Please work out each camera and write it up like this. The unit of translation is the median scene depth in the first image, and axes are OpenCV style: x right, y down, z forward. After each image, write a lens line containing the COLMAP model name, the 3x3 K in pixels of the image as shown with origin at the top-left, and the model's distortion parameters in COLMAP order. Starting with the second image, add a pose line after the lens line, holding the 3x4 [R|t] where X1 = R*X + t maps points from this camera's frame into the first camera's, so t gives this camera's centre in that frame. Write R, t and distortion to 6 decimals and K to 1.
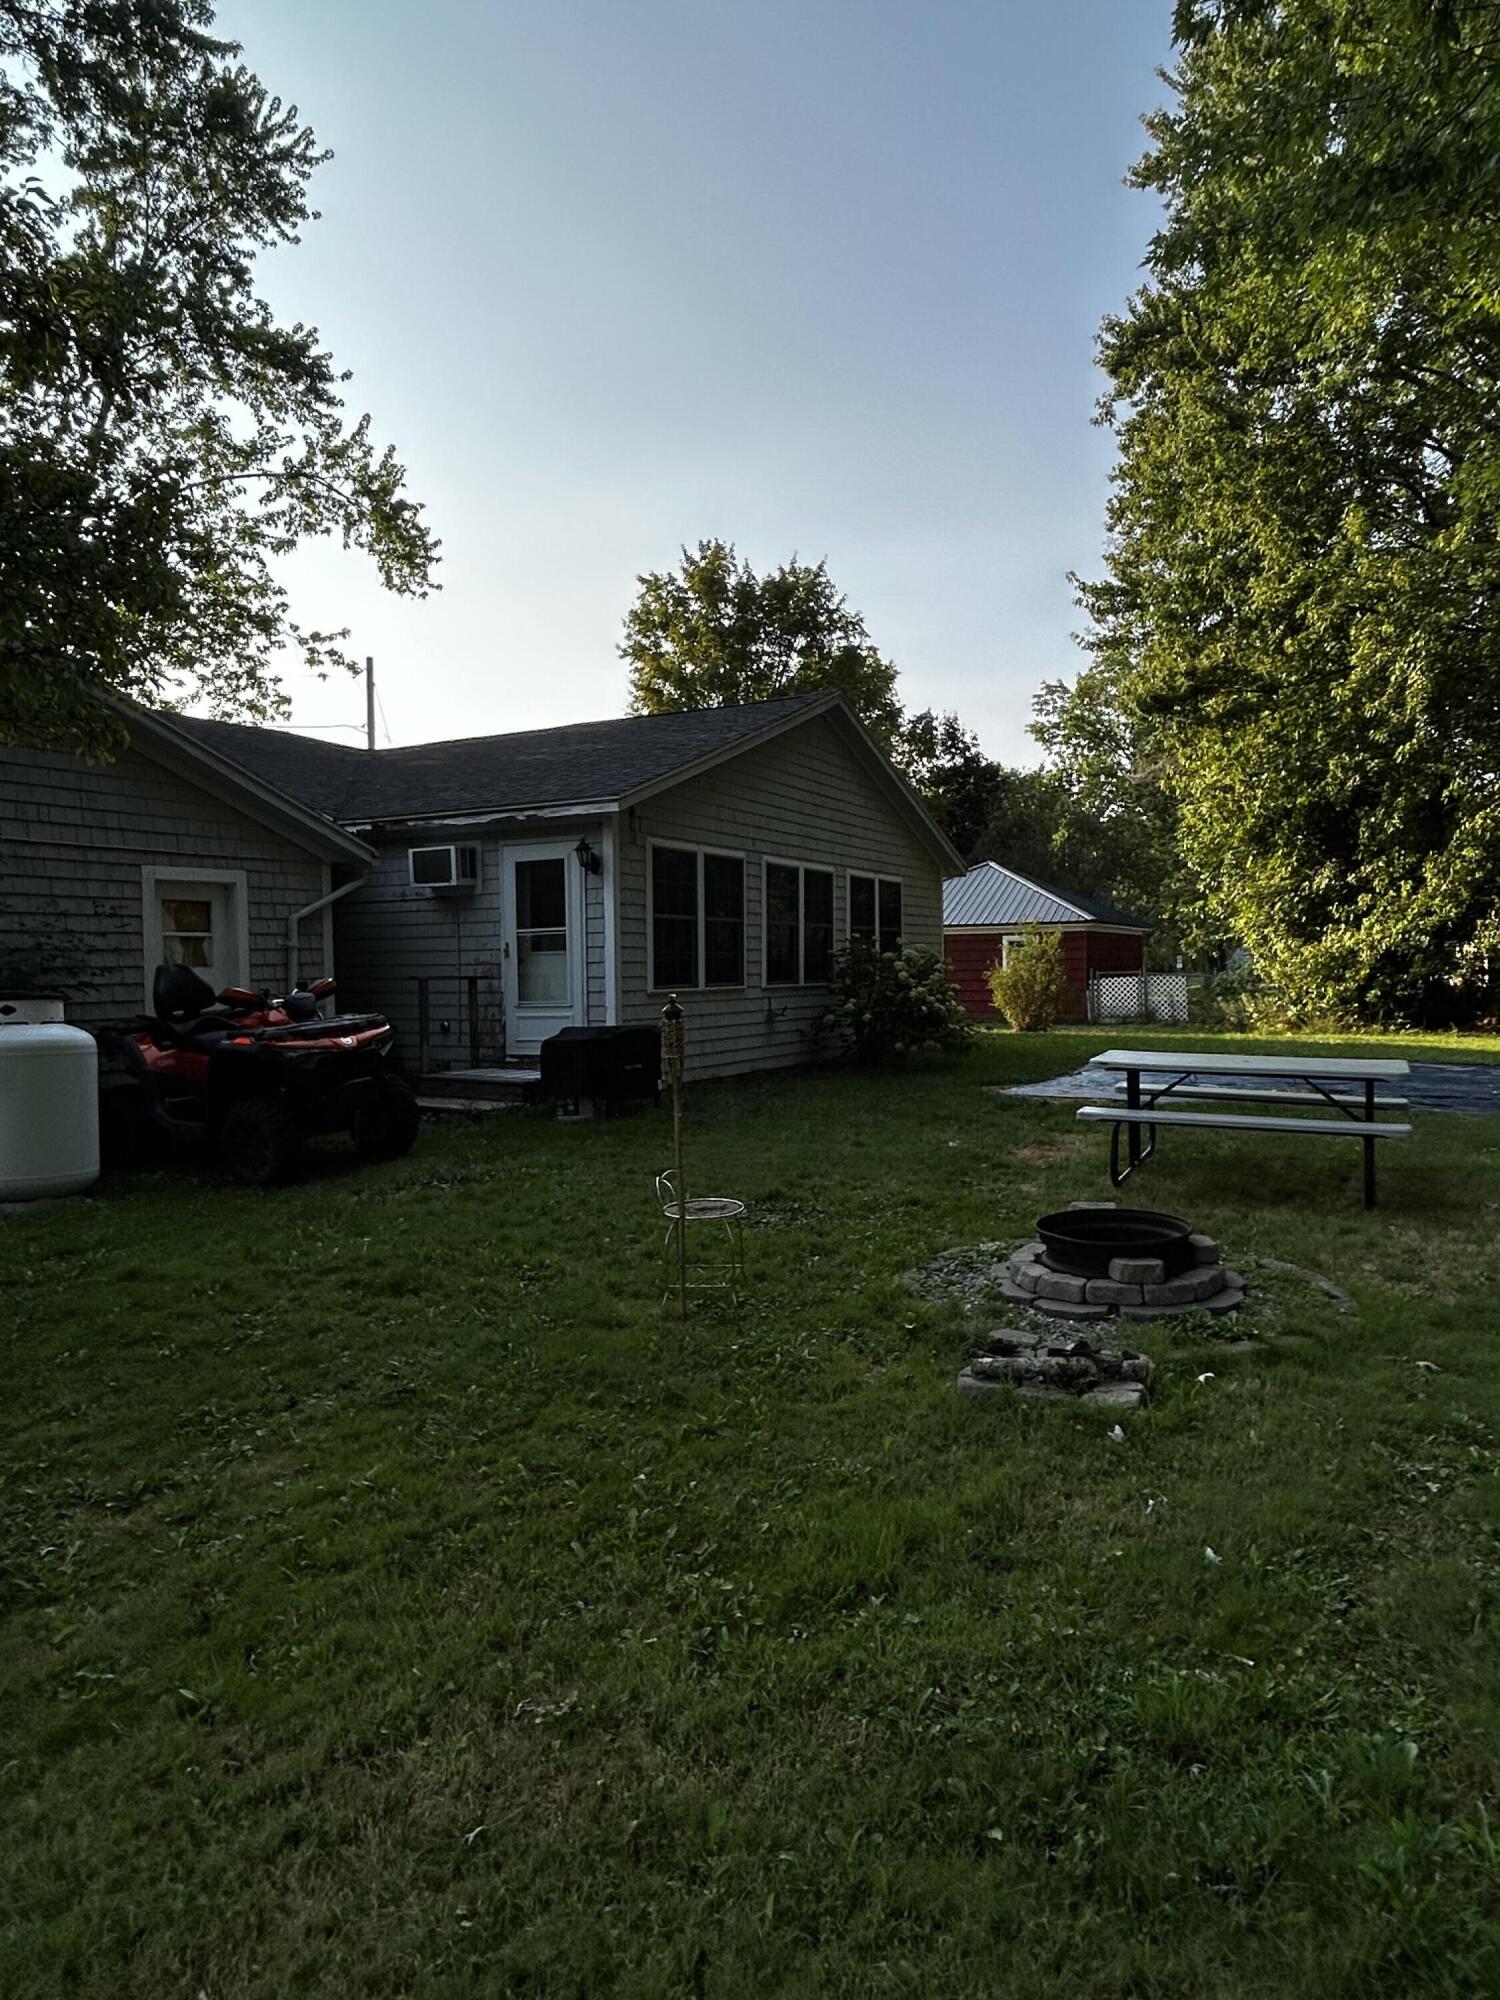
lens RADIAL K [[1247.7, 0, 736.1], [0, 1247.7, 1006.1], [0, 0, 1]] dist [-0.003945, 0.000475]
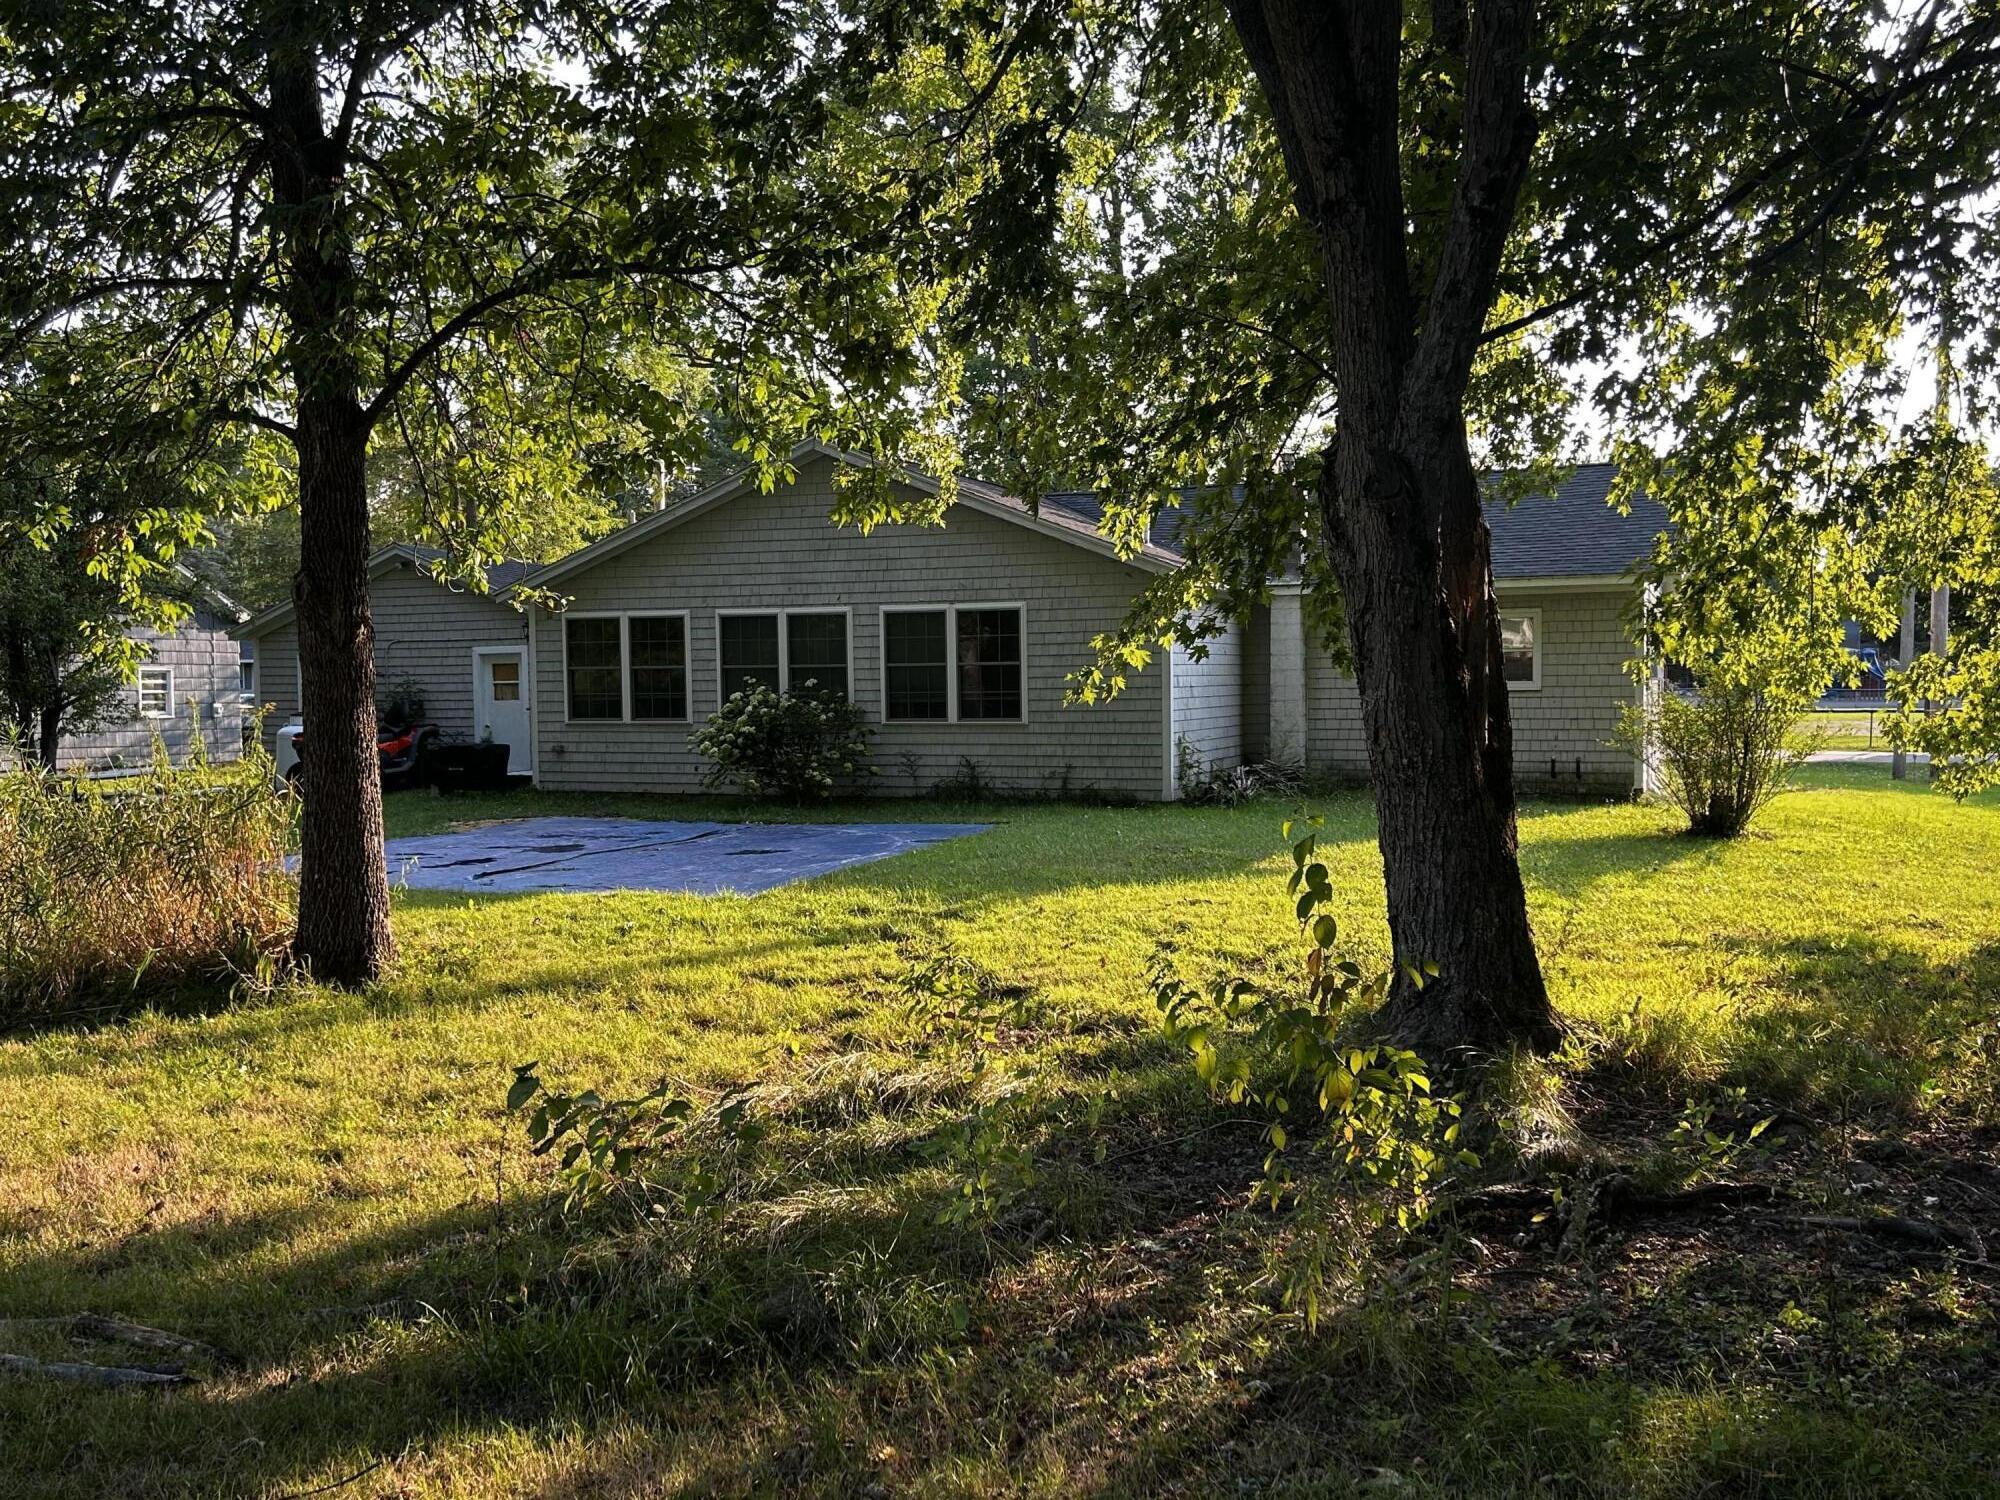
lens RADIAL K [[1803.6, 0, 1001.6], [0, 1803.6, 754.6], [0, 0, 1]] dist [0.086947, 0.001272]
pose [[0.121967, 0.051120, -0.991217, 0.930502], [-0.022750, 0.998554, 0.048699, -0.039554], [0.992273, 0.016611, 0.122954, 0.567625]]
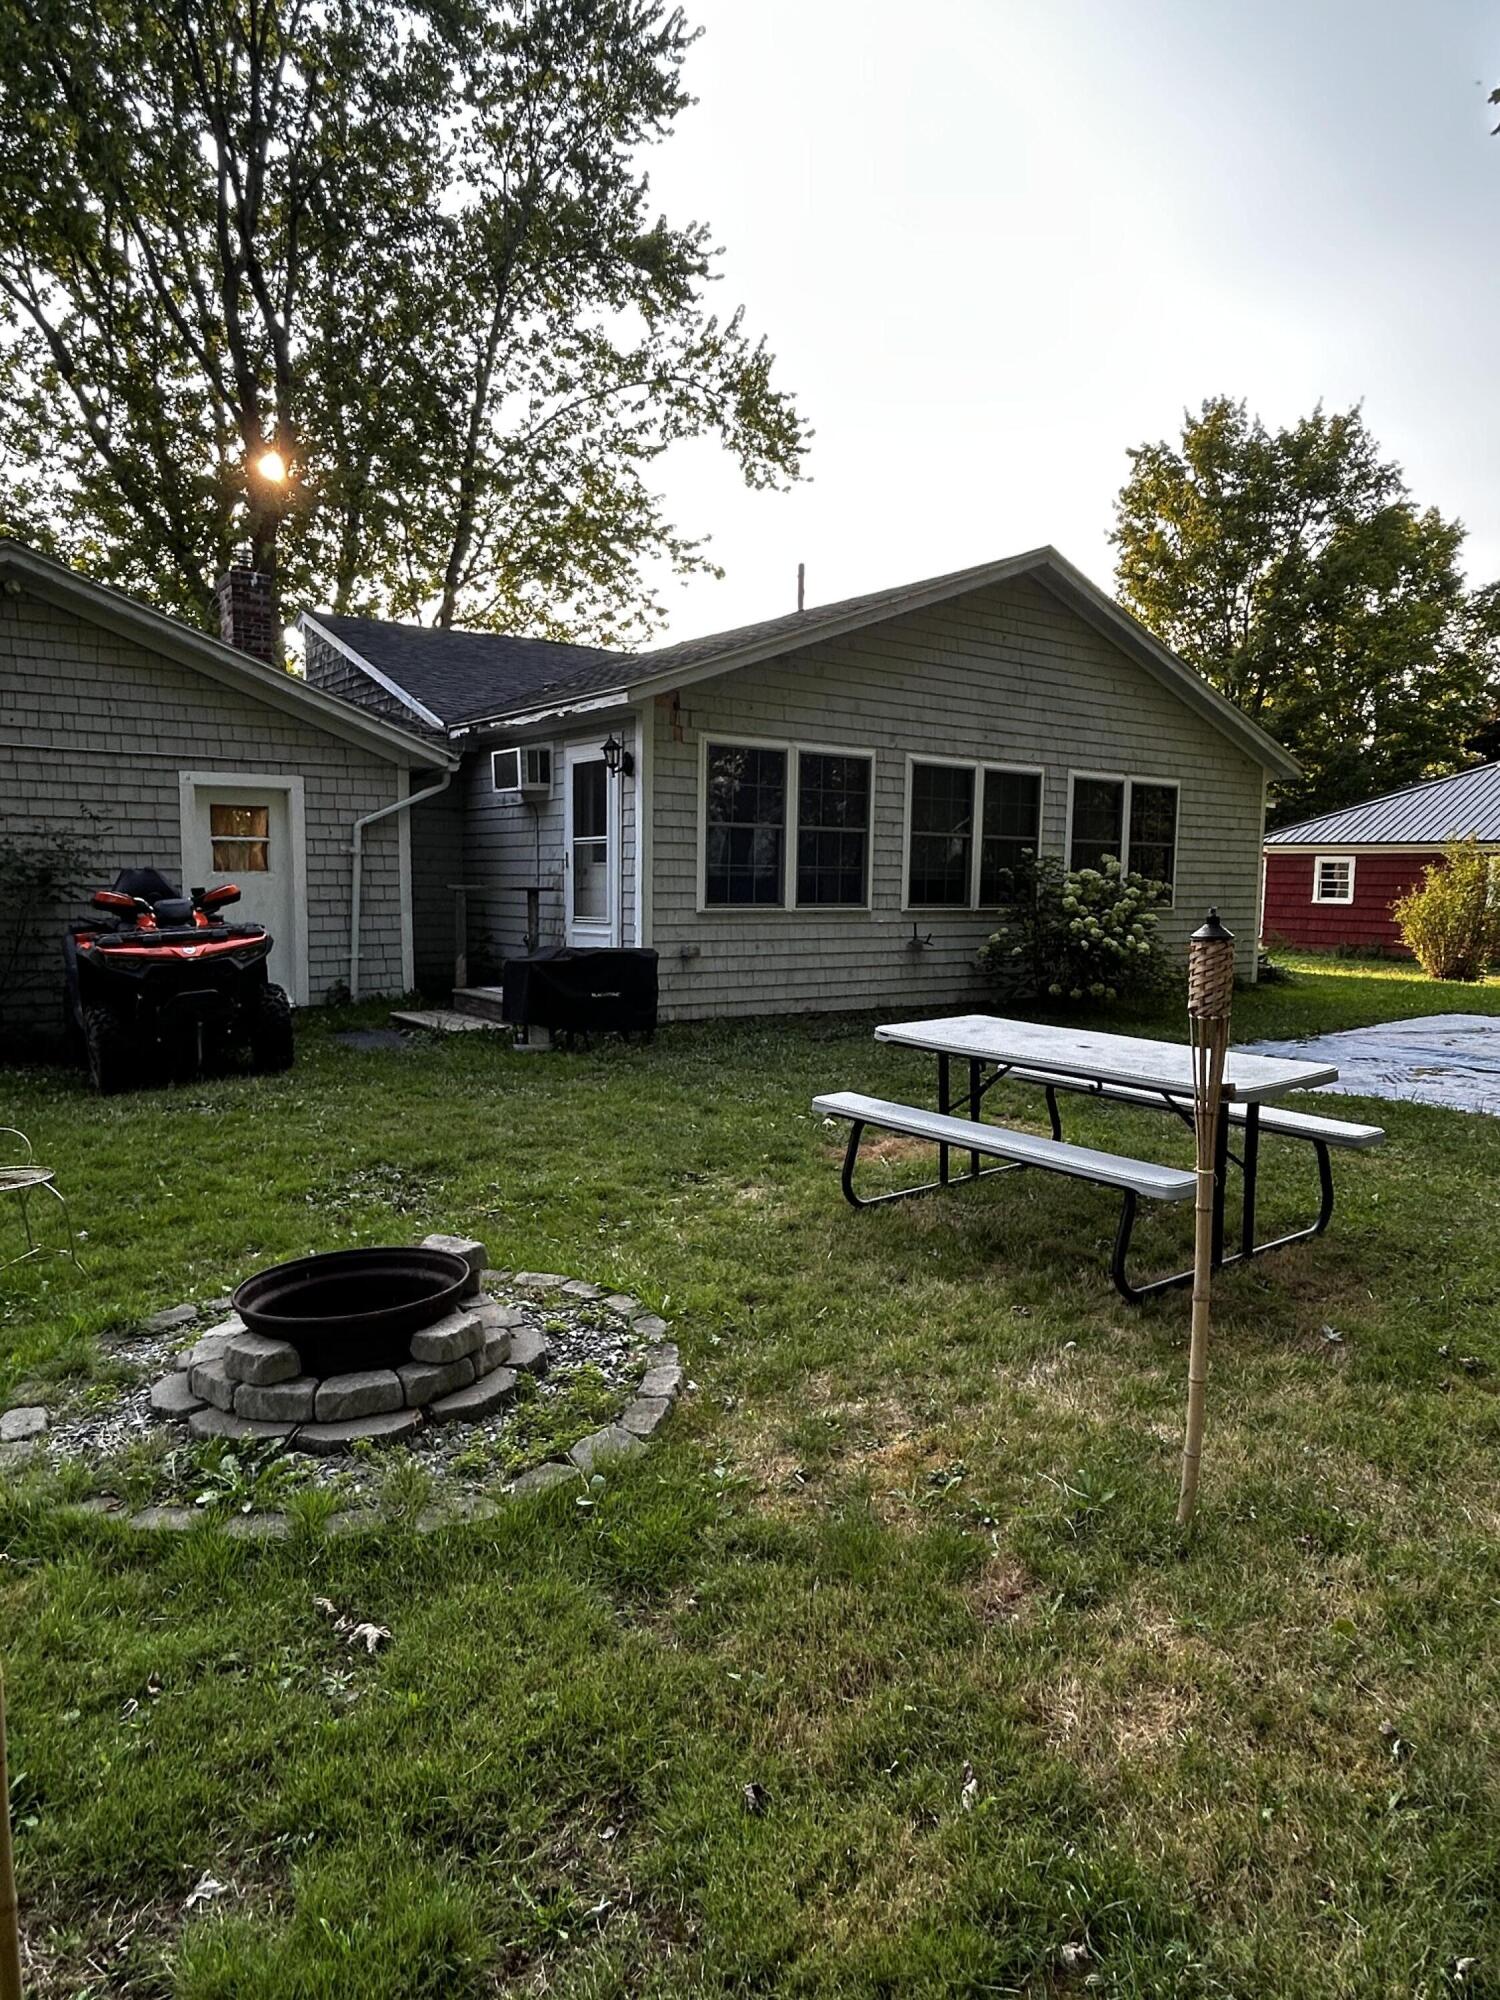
lens RADIAL K [[1247.7, 0, 748.3], [0, 1247.7, 1002.4], [0, 0, 1]] dist [-0.003945, 0.000475]
pose [[0.907457, 0.065446, -0.415017, 0.152620], [-0.037498, 0.996467, 0.075147, -0.006576], [0.418469, -0.052630, 0.906705, 0.096956]]
